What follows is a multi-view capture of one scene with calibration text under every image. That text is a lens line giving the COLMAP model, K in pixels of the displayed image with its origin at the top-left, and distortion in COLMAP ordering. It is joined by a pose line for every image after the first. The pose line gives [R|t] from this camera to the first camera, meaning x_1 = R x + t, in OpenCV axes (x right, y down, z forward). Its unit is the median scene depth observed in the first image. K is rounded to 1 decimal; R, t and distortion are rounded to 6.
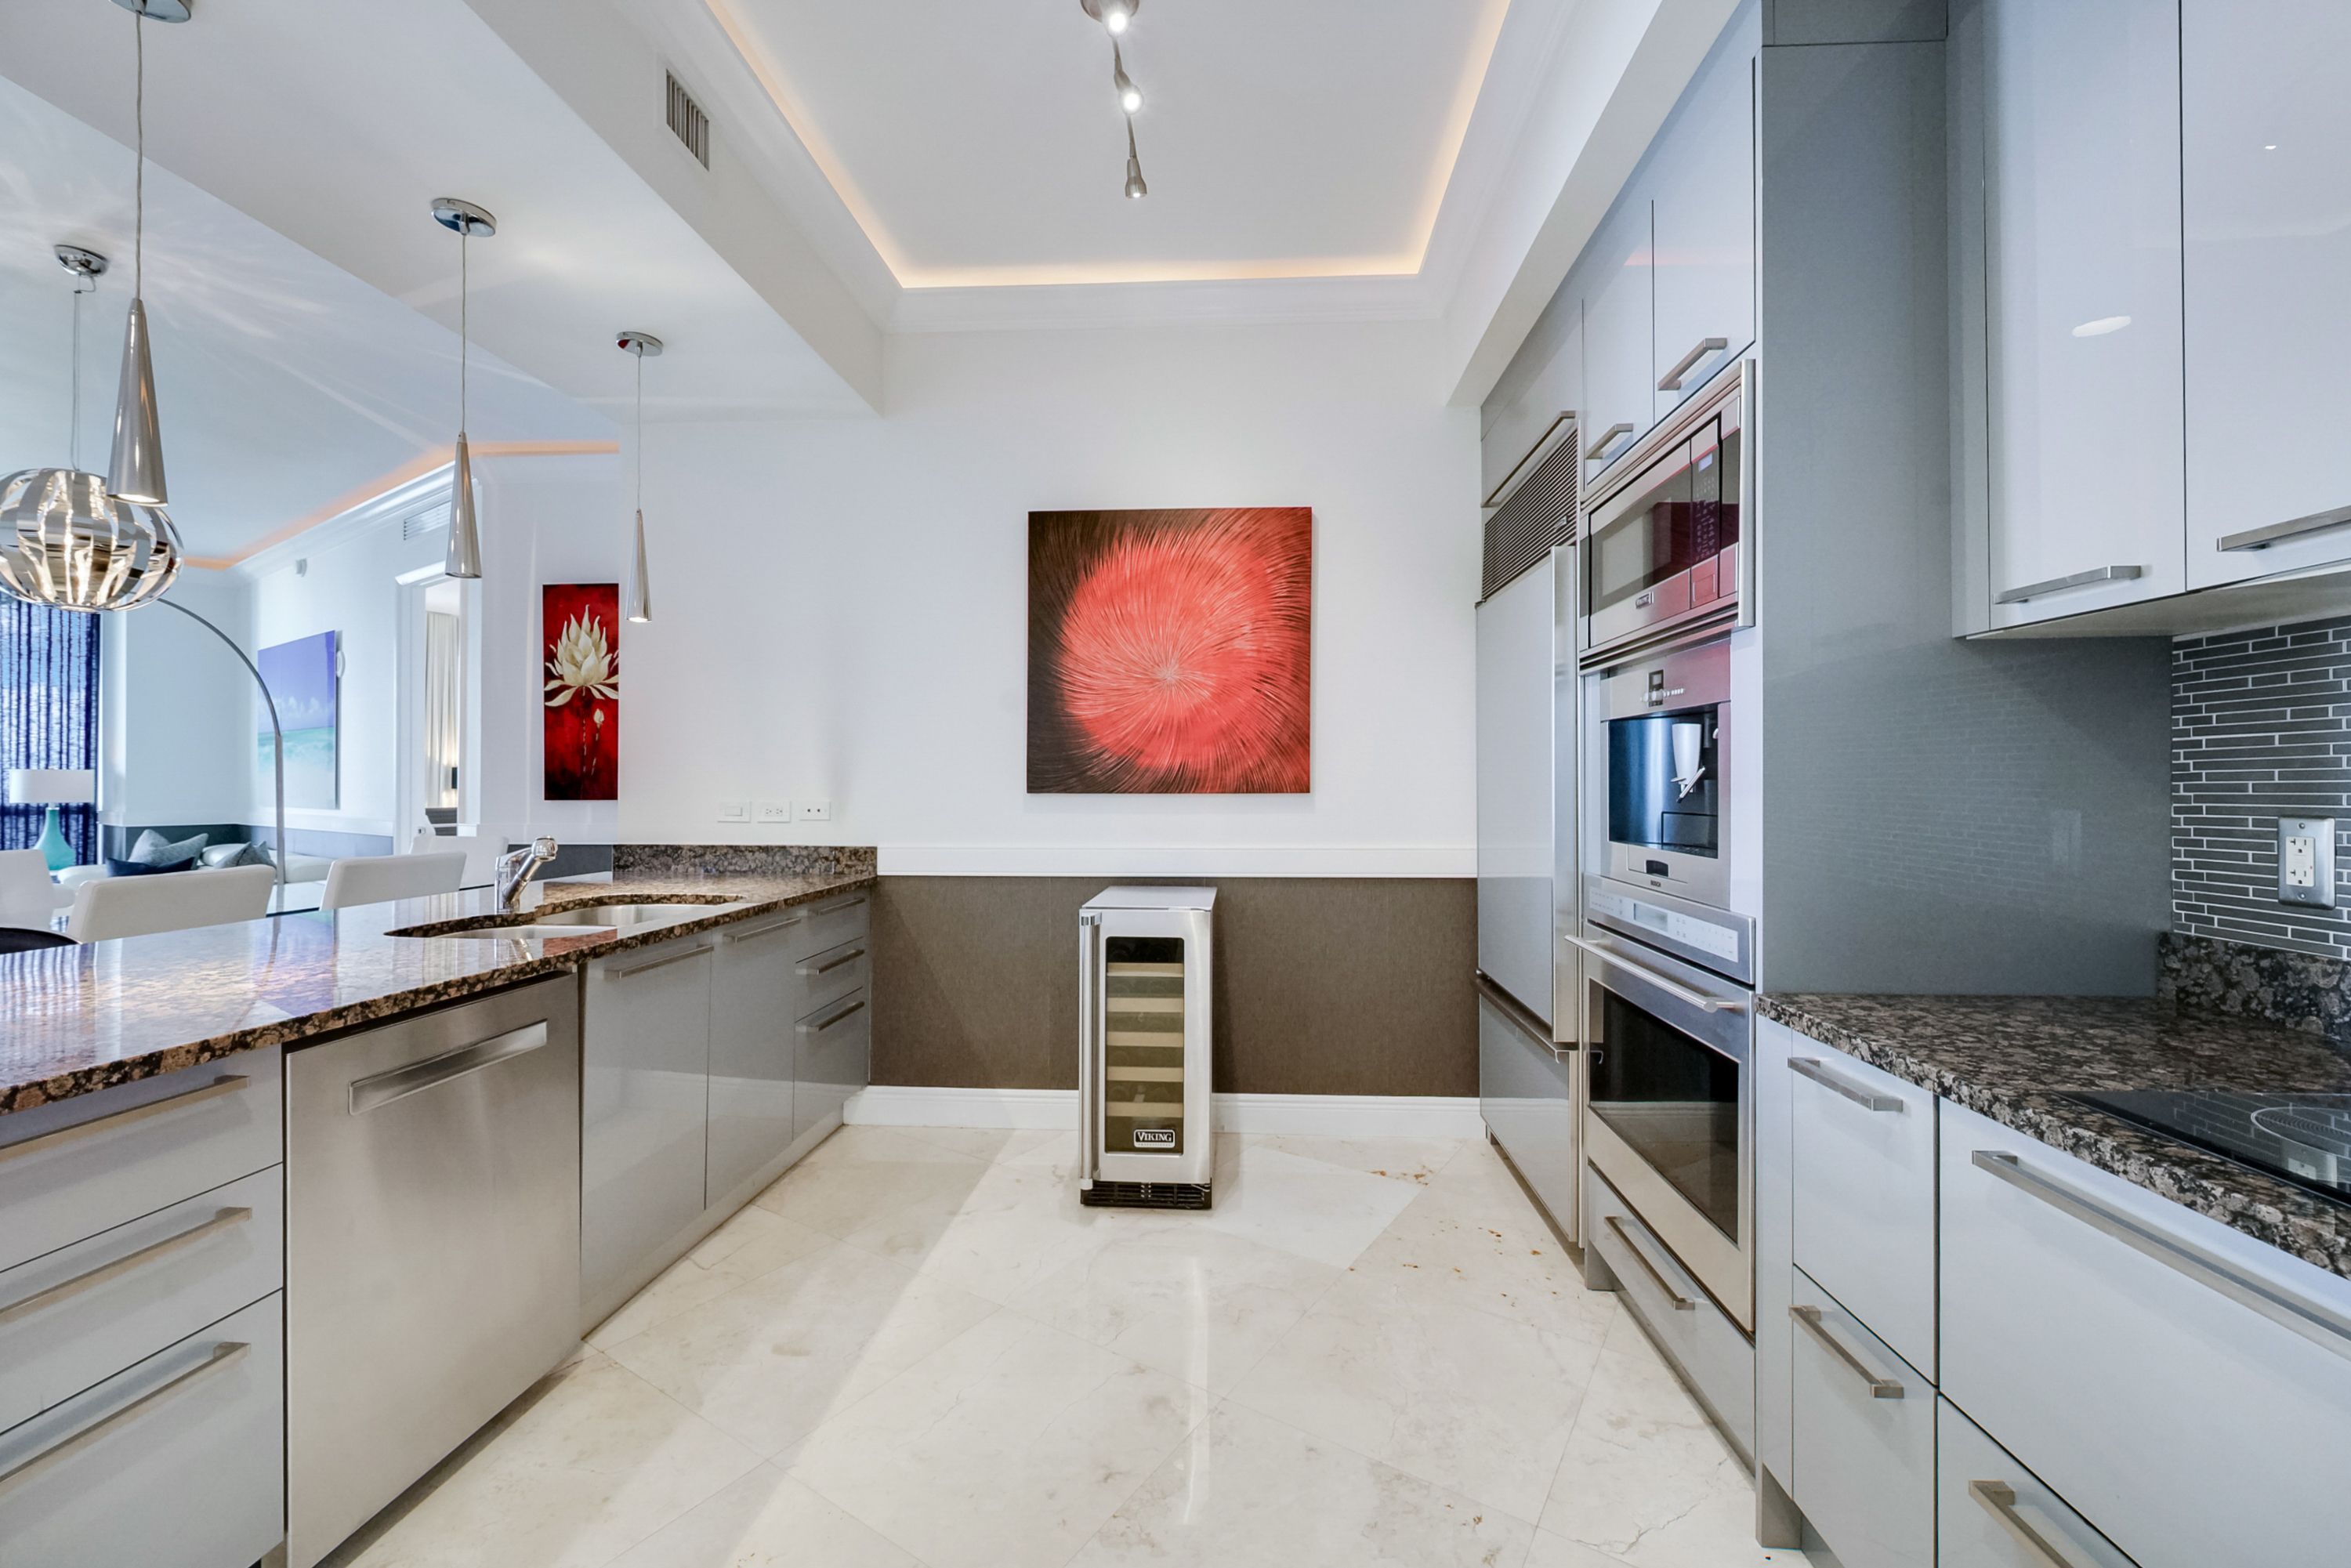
lens RADIAL K [[941.1, 0, 1170.6], [0, 941.1, 783.5], [0, 0, 1]] dist [0.001424, 0.000381]
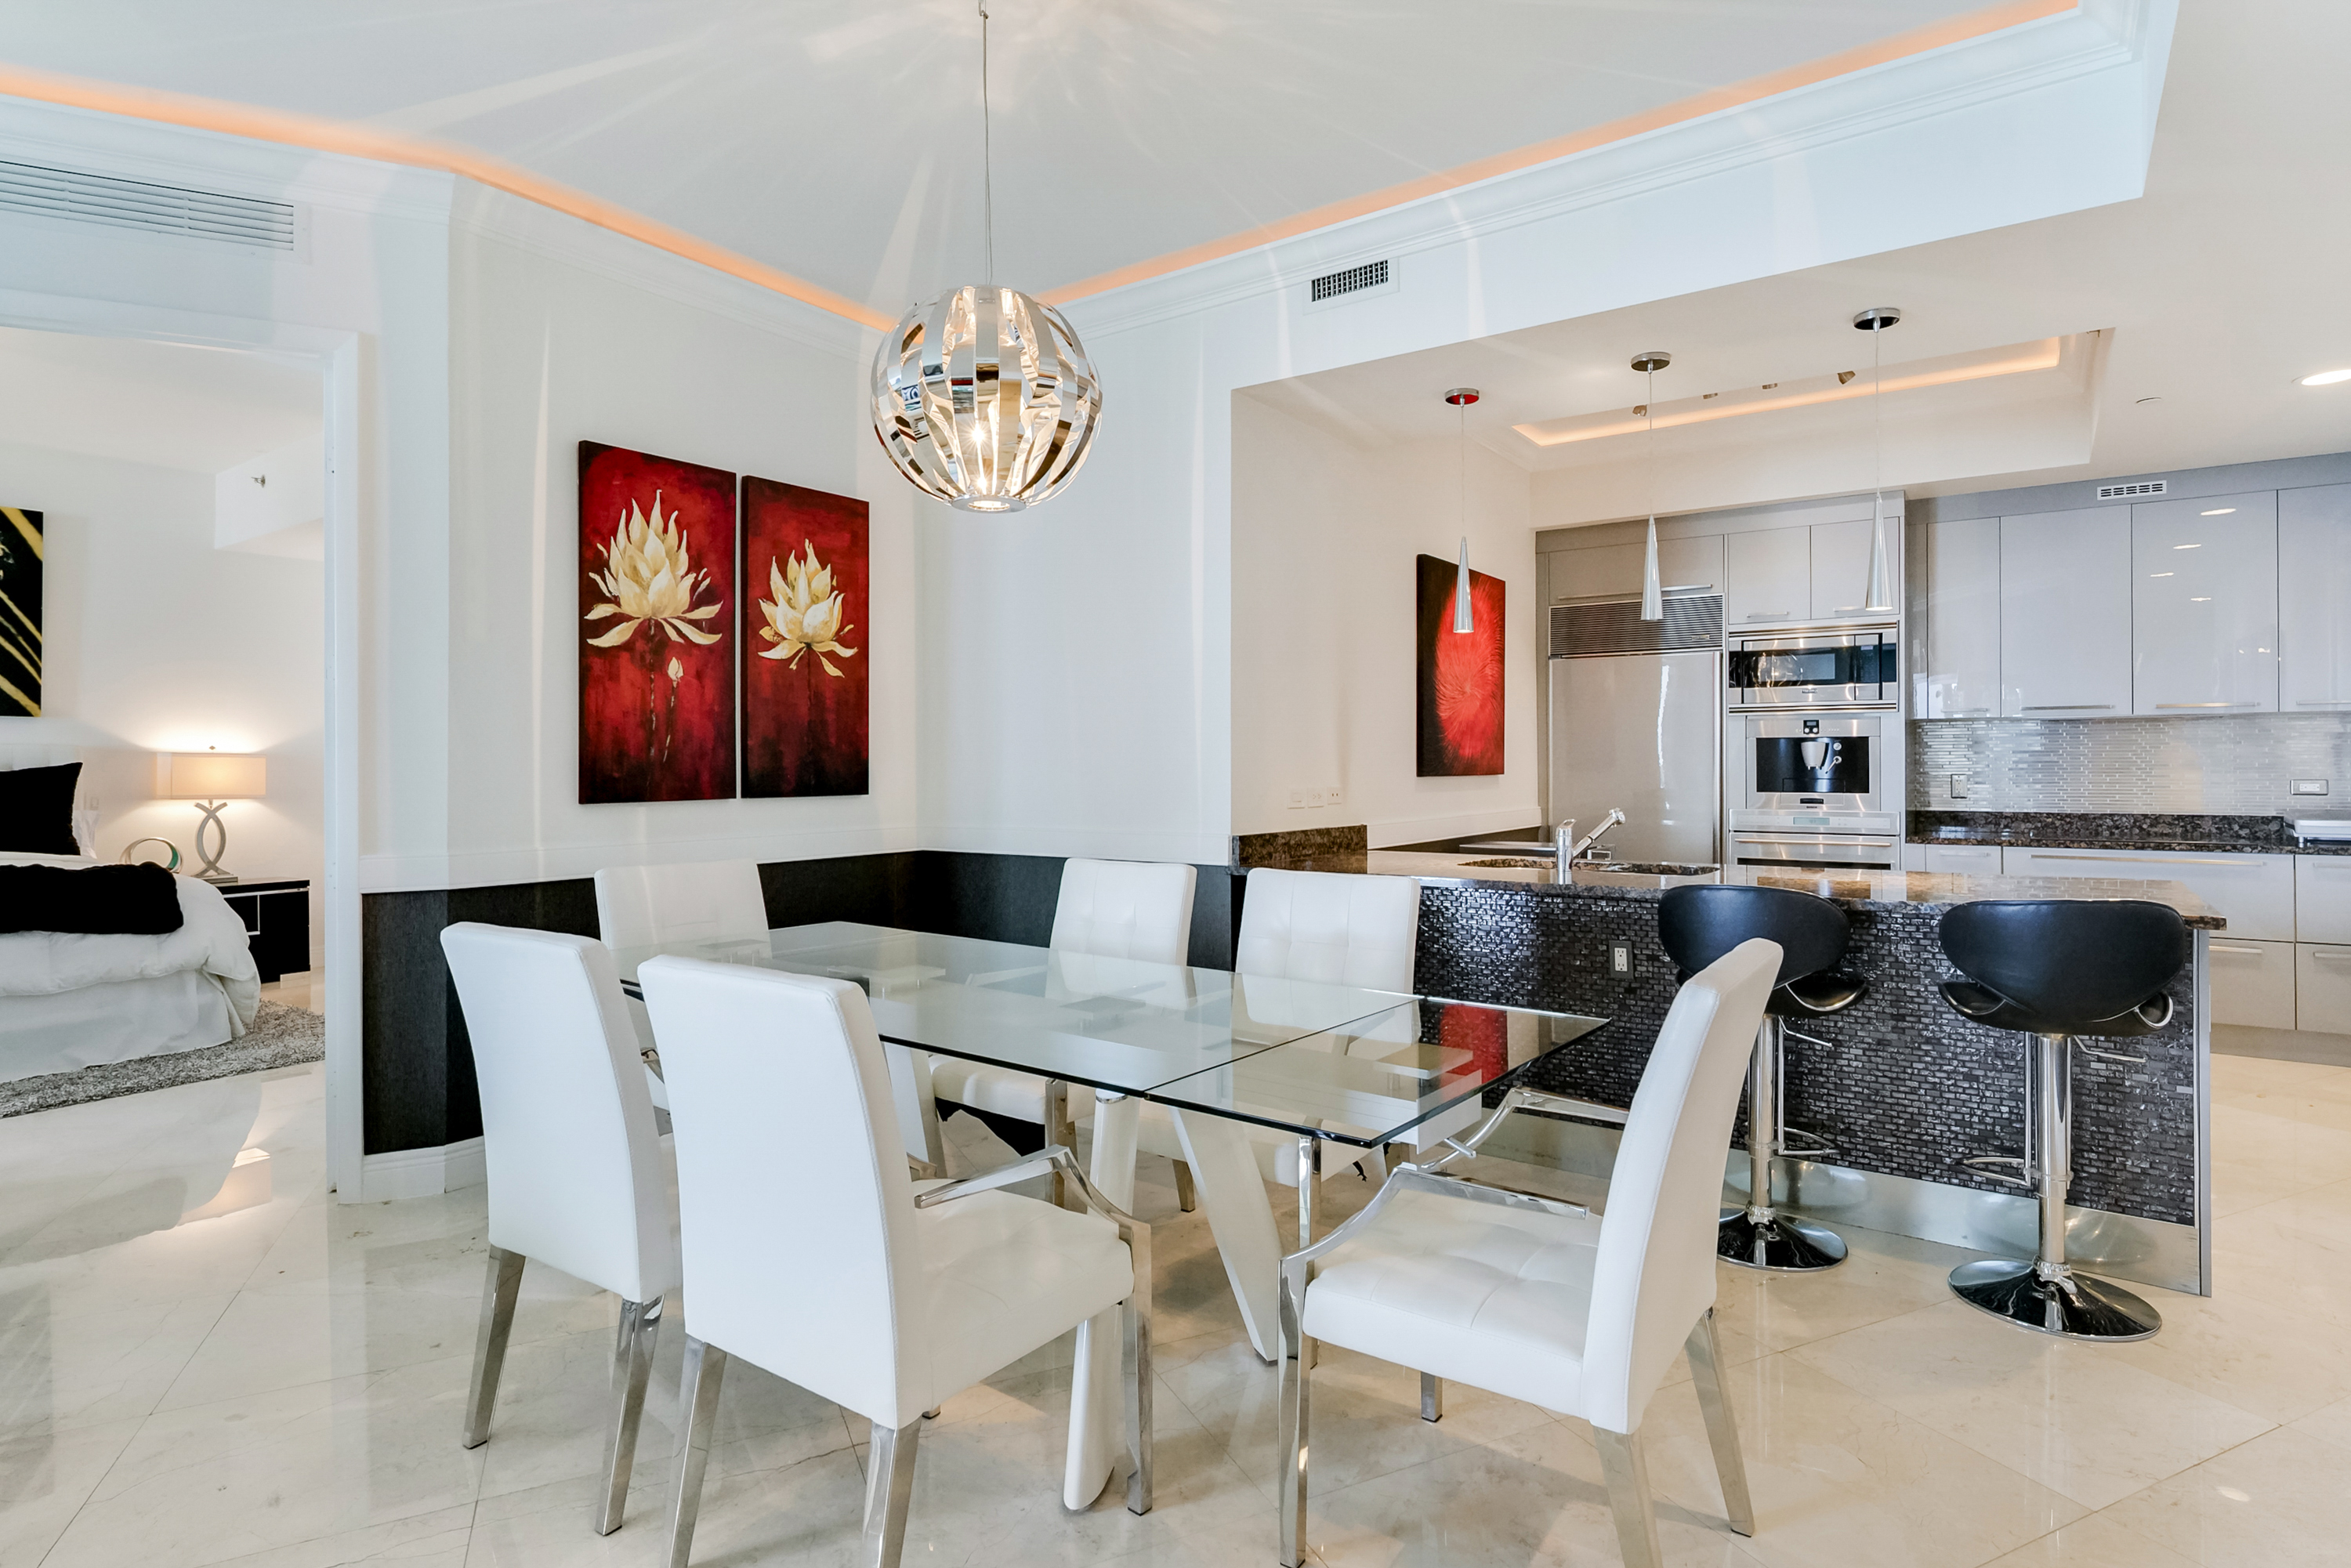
lens RADIAL K [[1218.8, 0, 1189.5], [0, 1218.8, 773.9], [0, 0, 1]] dist [-0.002965, -0.001985]
pose [[0.520220, -0.007964, 0.853995, -1.699495], [0.005677, 0.999967, 0.005867, -0.004951], [-0.854013, 0.001796, 0.520248, 0.416011]]
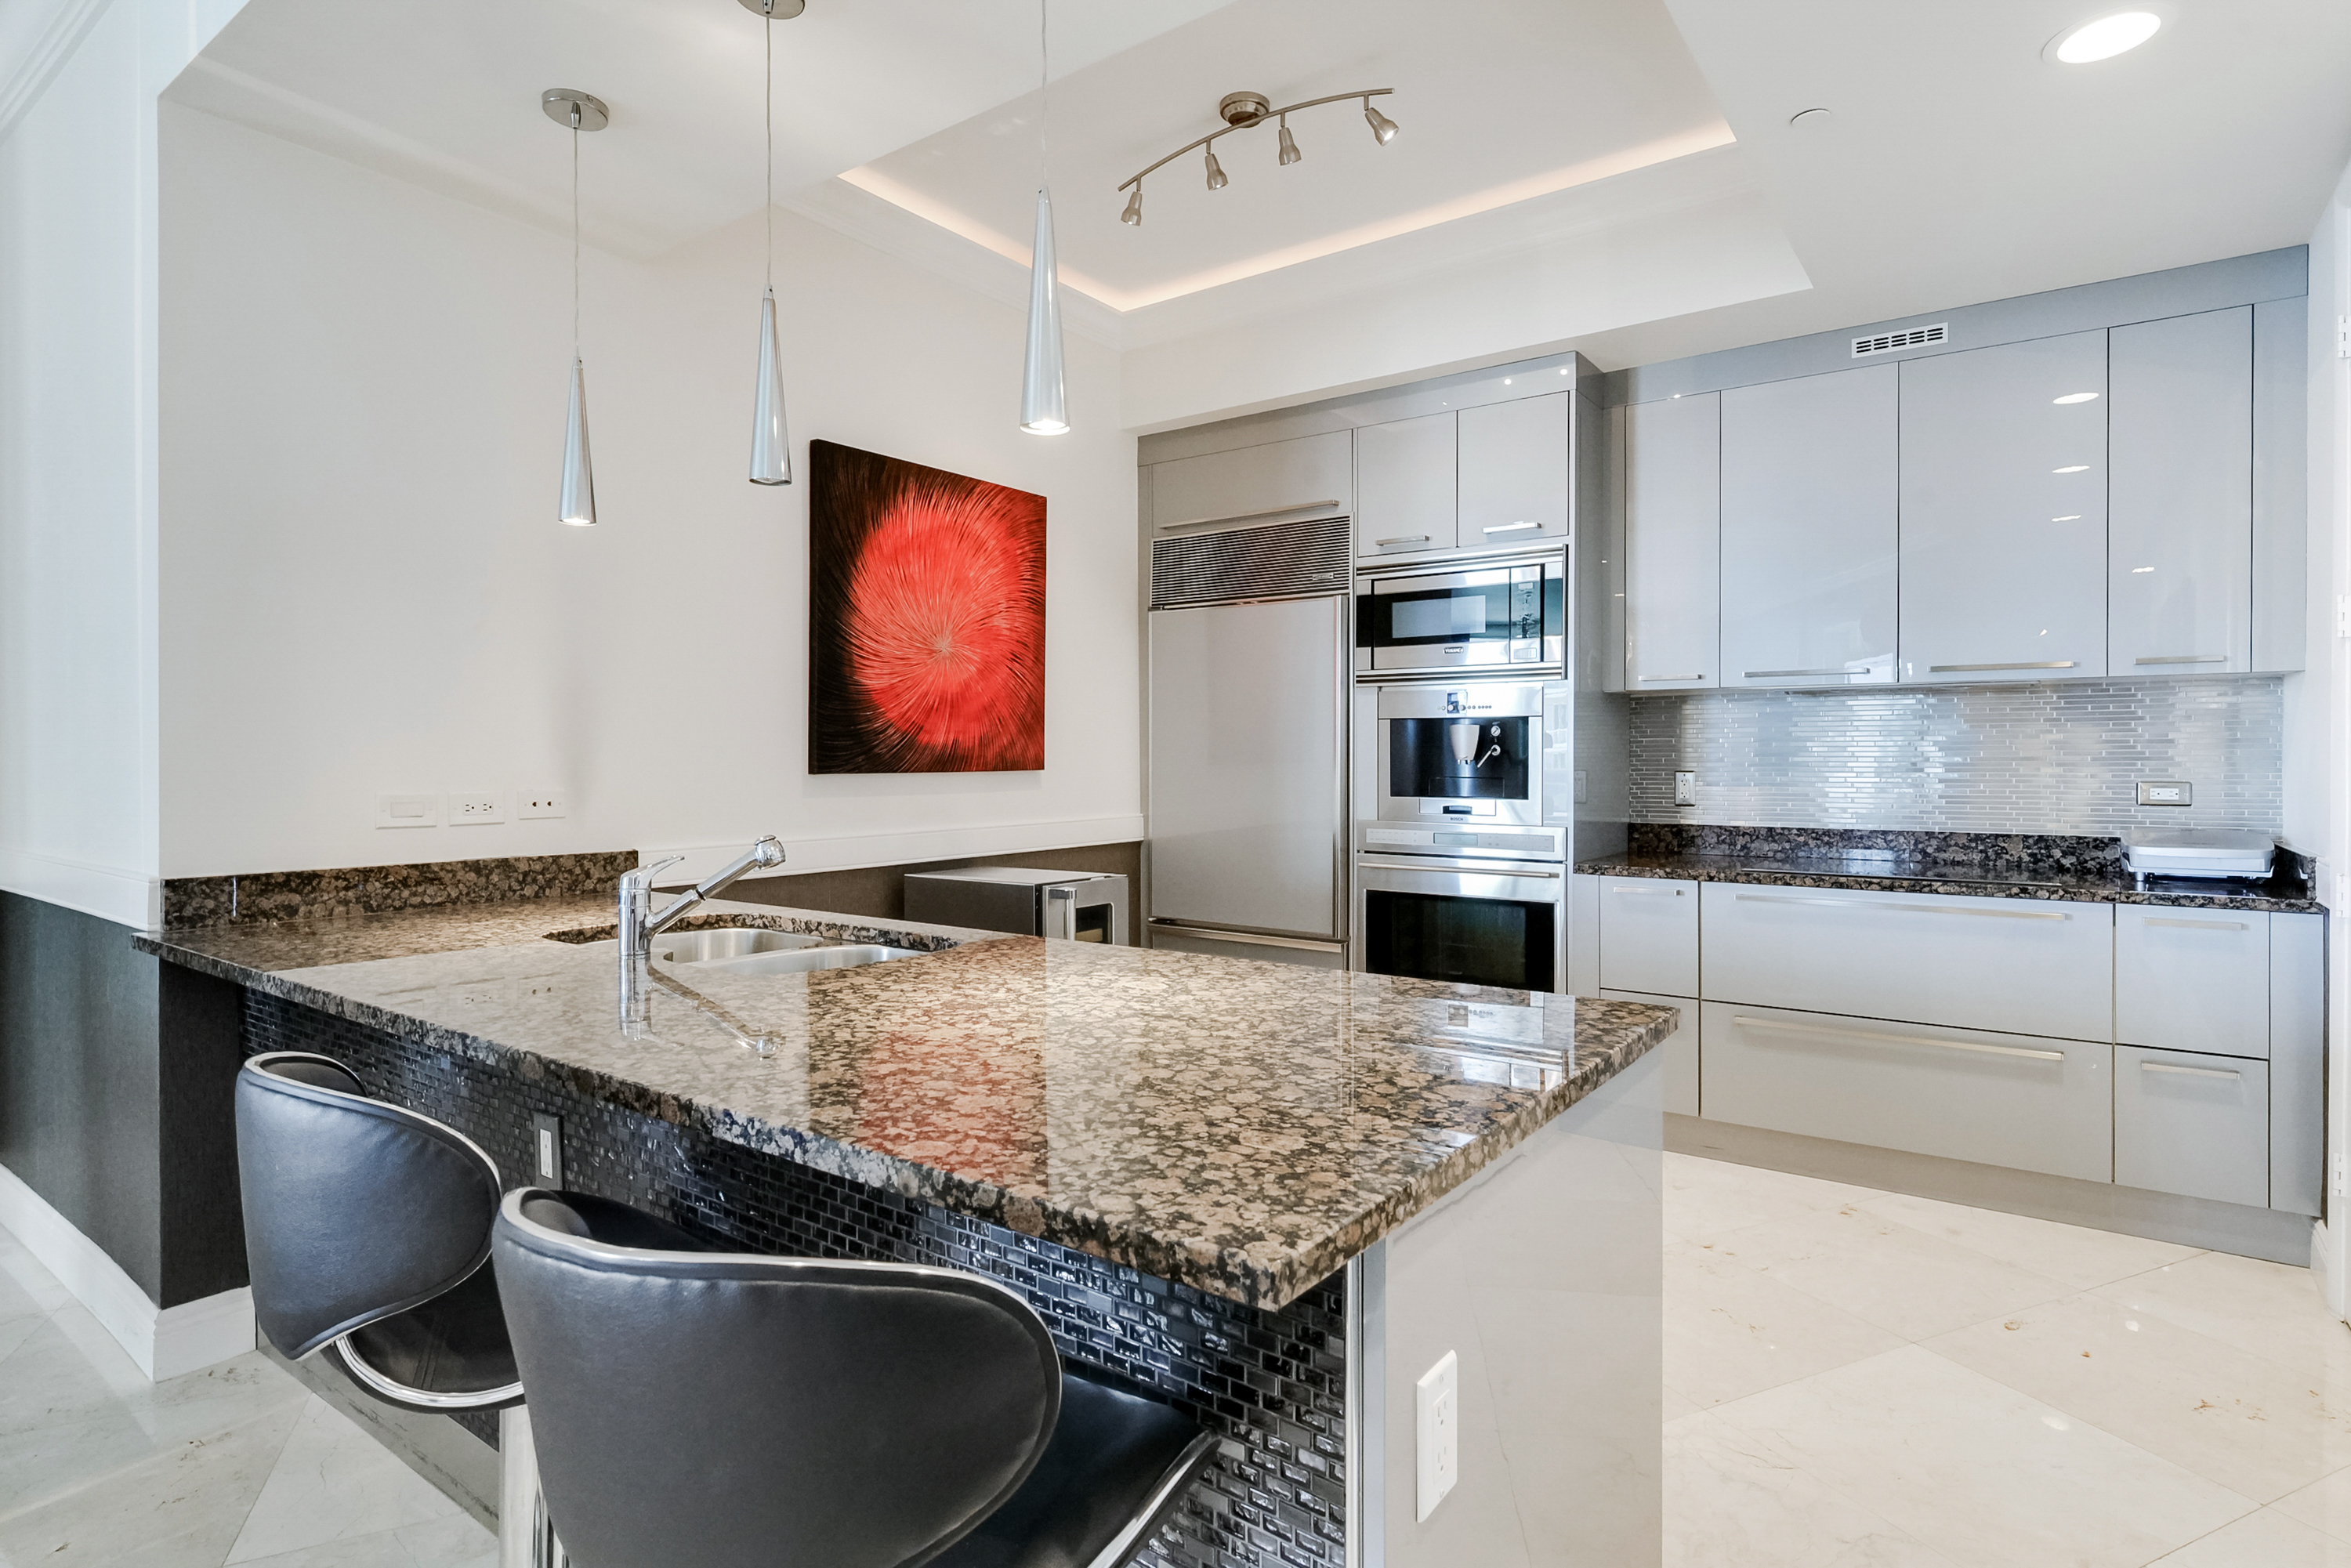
lens RADIAL K [[1218.8, 0, 1178.6], [0, 1218.8, 773.7], [0, 0, 1]] dist [-0.002965, -0.001985]
pose [[0.535599, -0.012908, 0.844374, -0.894704], [0.003528, 0.999909, 0.013048, -0.003000], [-0.844465, -0.004010, 0.535595, 0.143790]]
